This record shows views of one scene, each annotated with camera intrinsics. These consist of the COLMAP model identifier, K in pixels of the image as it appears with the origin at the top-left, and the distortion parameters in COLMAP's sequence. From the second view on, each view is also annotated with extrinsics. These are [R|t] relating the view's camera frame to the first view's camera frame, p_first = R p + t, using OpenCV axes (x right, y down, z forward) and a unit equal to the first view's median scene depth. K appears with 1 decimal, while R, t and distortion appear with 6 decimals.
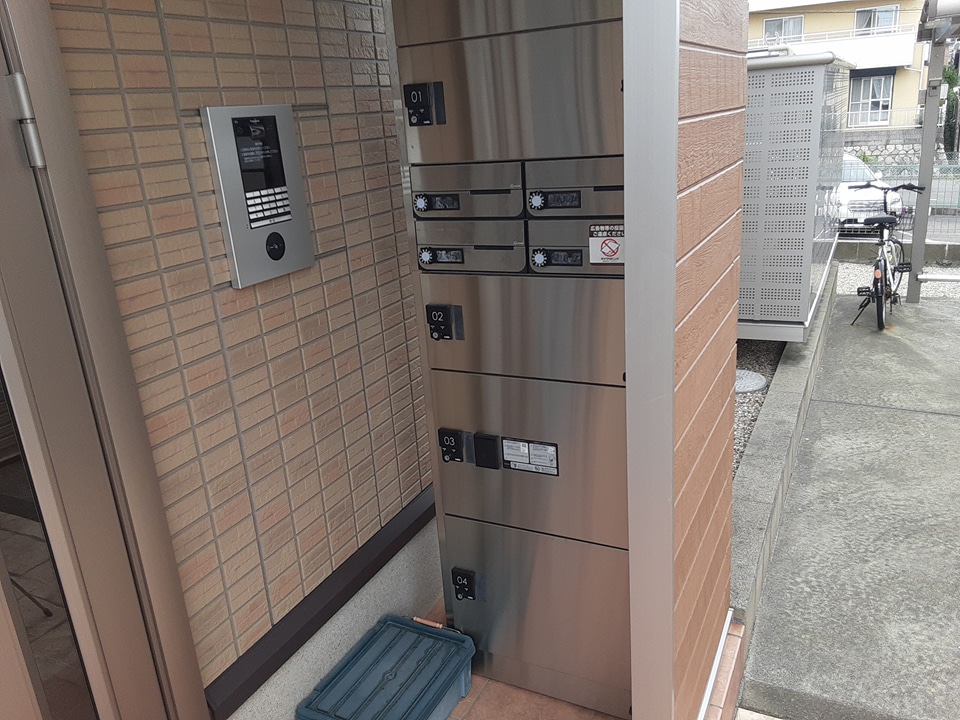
lens RADIAL K [[779.3, 0, 476.9], [0, 779.3, 362.0], [0, 0, 1]] dist [0.120680, -0.183232]
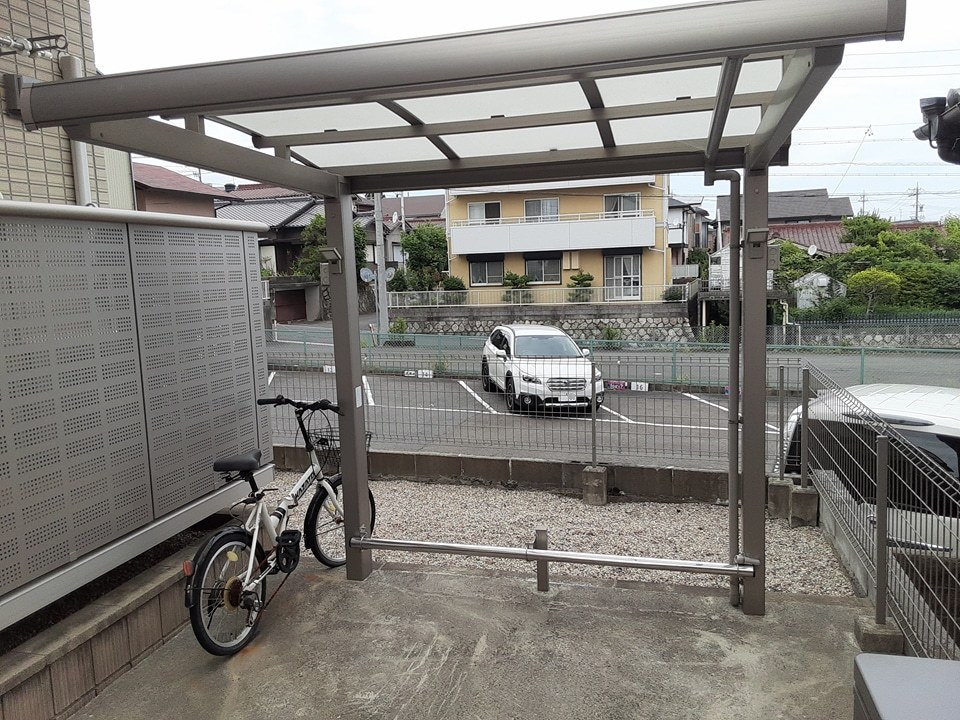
lens RADIAL K [[779.3, 0, 476.9], [0, 779.3, 362.0], [0, 0, 1]] dist [0.120680, -0.183232]
pose [[0.978390, 0.013307, 0.206340, 0.093887], [0.027297, 0.980880, -0.192690, -0.022401], [-0.204959, 0.194158, 0.959320, 0.061257]]
